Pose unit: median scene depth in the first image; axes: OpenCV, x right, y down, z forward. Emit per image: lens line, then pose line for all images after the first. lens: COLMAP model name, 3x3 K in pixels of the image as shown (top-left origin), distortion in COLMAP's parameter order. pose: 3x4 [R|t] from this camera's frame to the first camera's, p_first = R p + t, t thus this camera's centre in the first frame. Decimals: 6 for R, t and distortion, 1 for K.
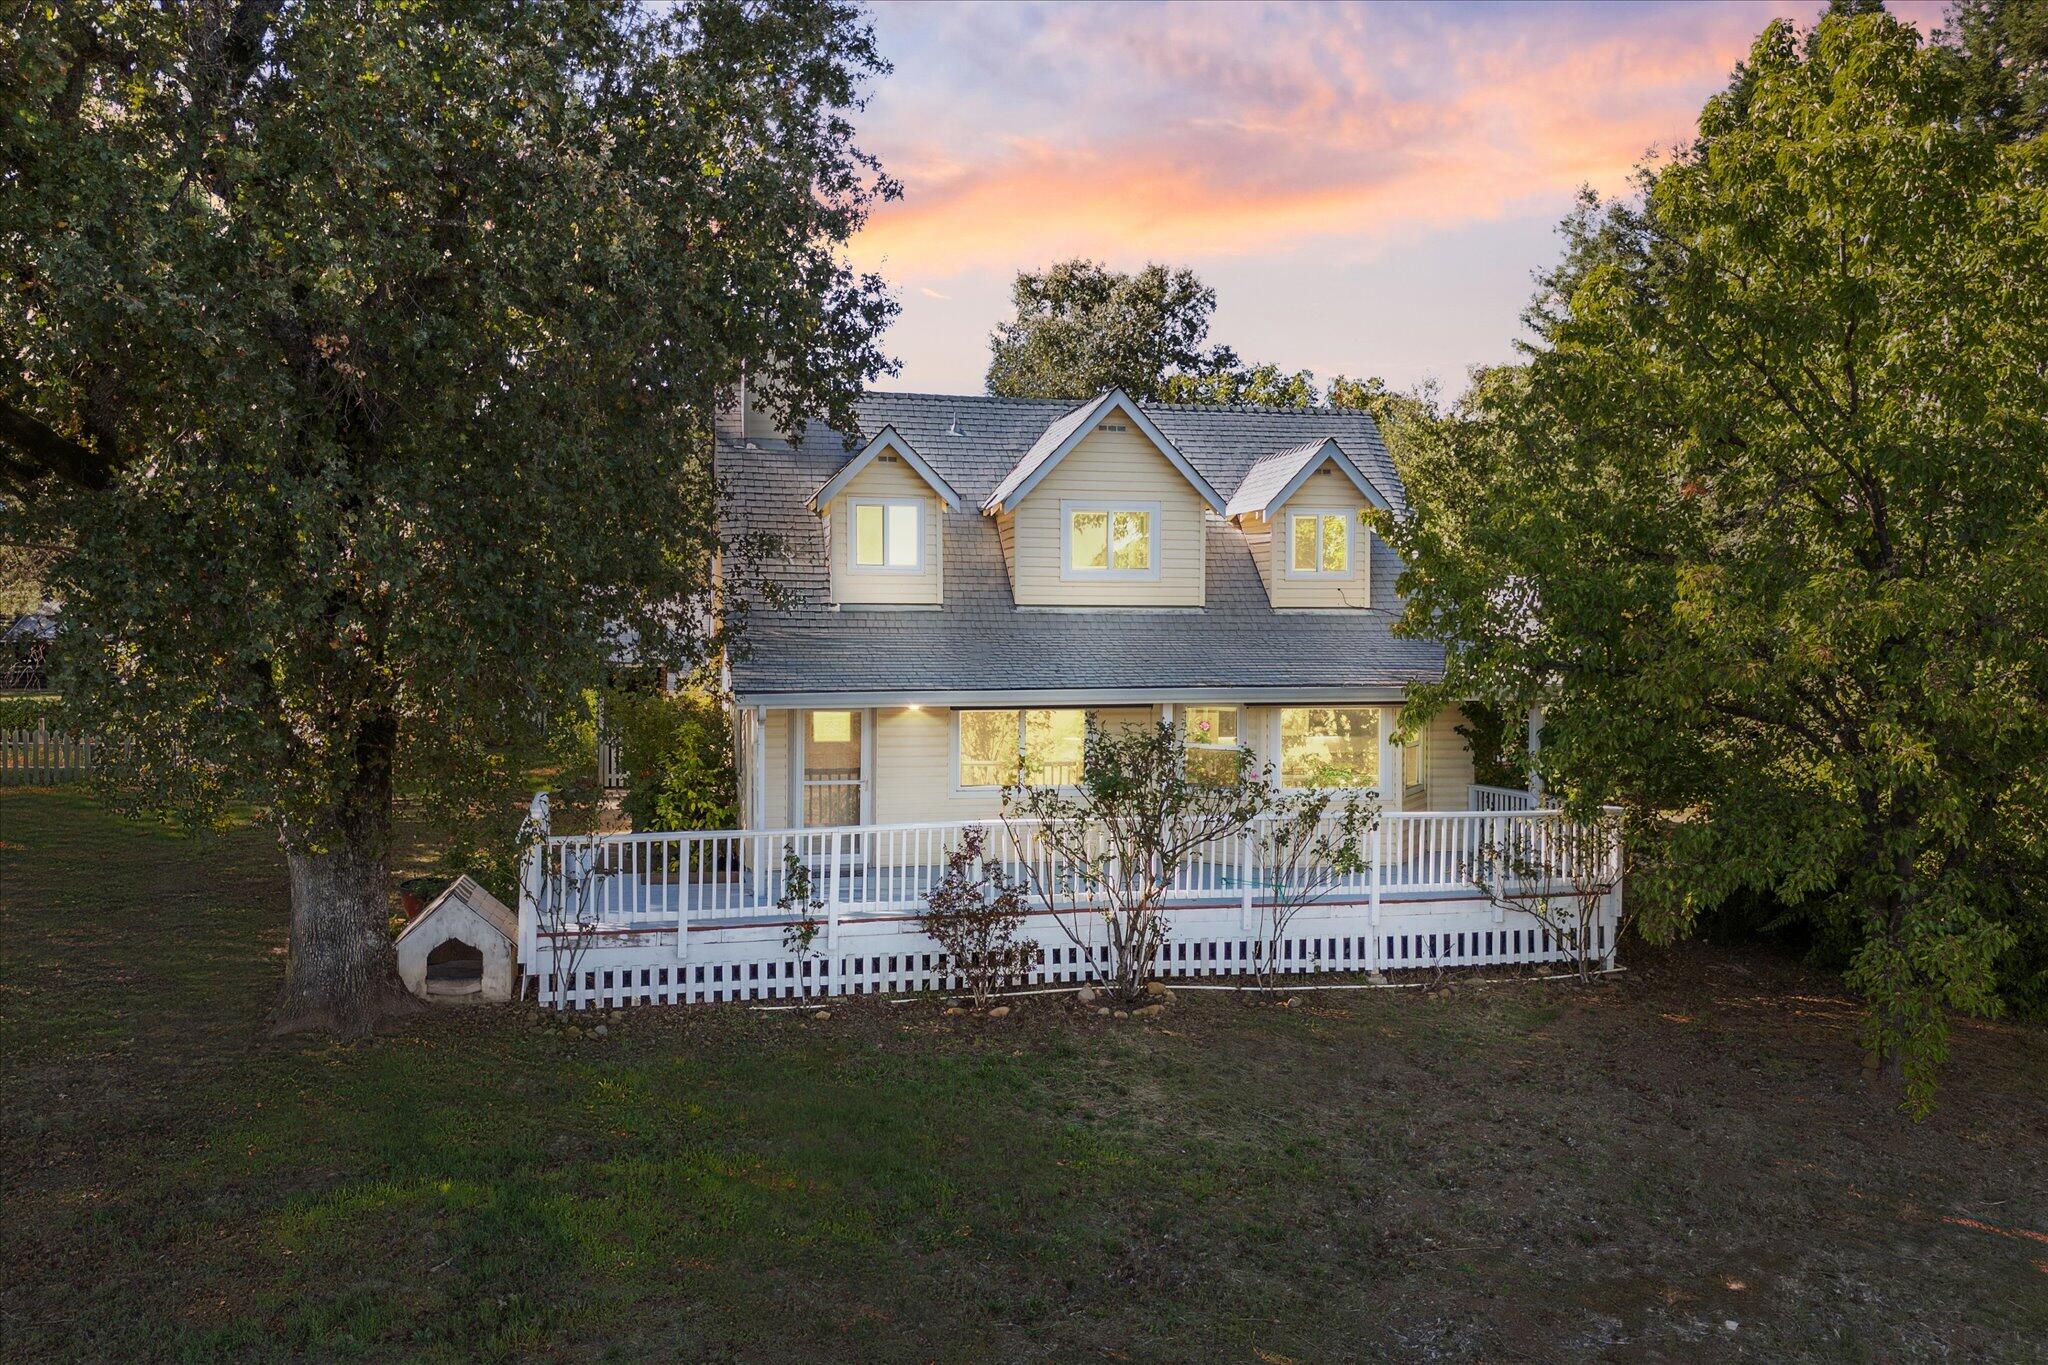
lens RADIAL K [[771.9, 0, 1024.0], [0, 771.9, 682.5], [0, 0, 1]] dist [0.013844, -0.000199]
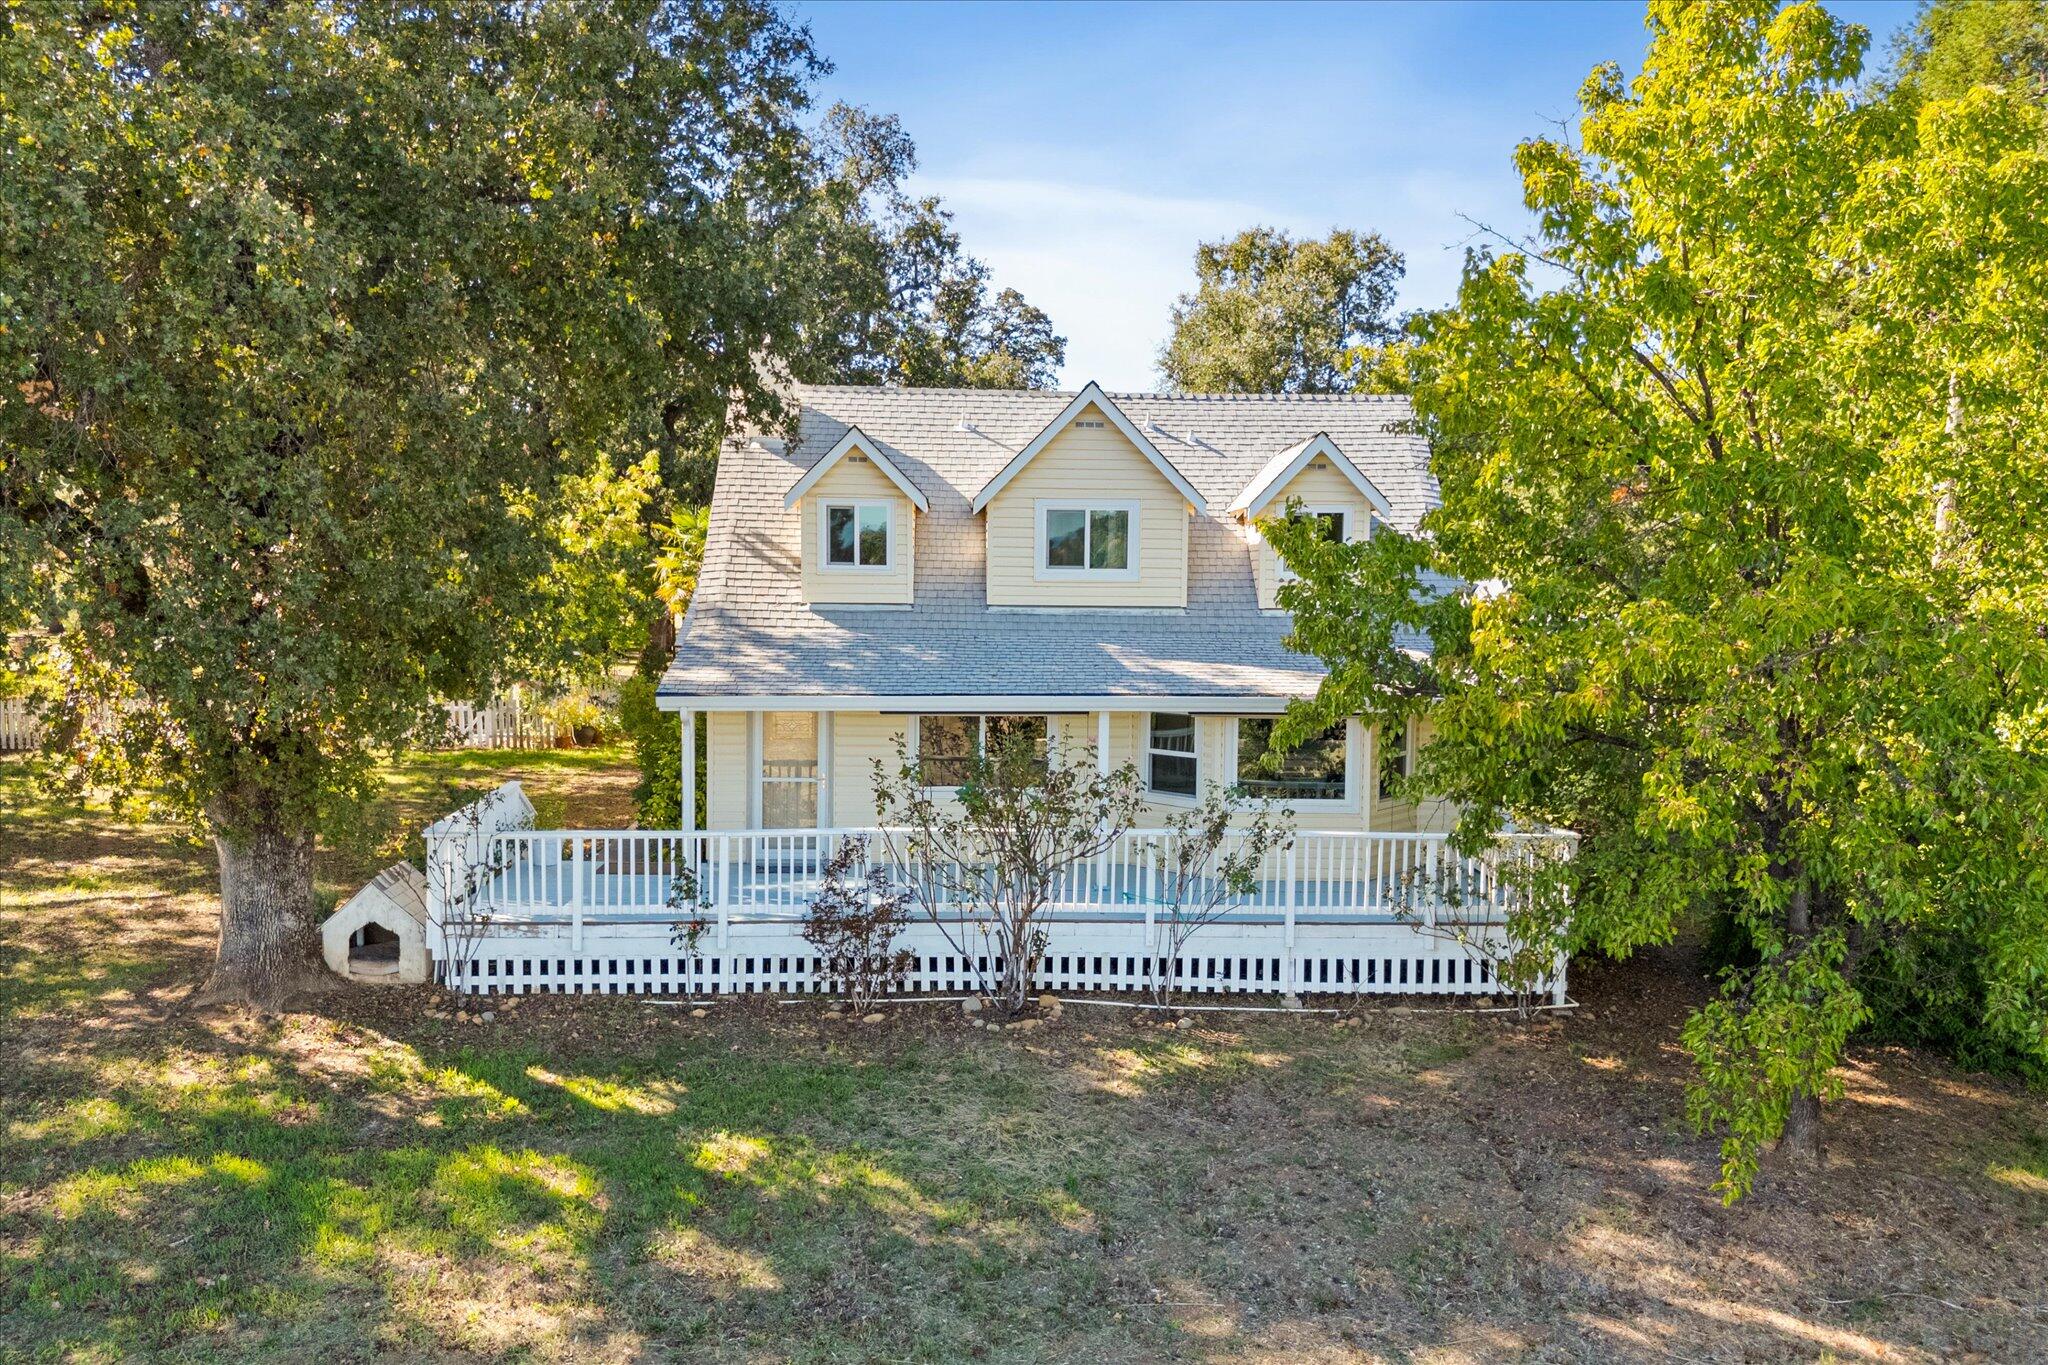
lens RADIAL K [[776.1, 0, 1245.5], [0, 776.1, 662.7], [0, 0, 1]] dist [0.023316, -0.005205]
pose [[0.994878, 0.017481, -0.099561, 0.530567], [-0.015477, 0.999662, 0.020870, -0.065277], [0.099892, -0.019222, 0.994813, 0.040440]]
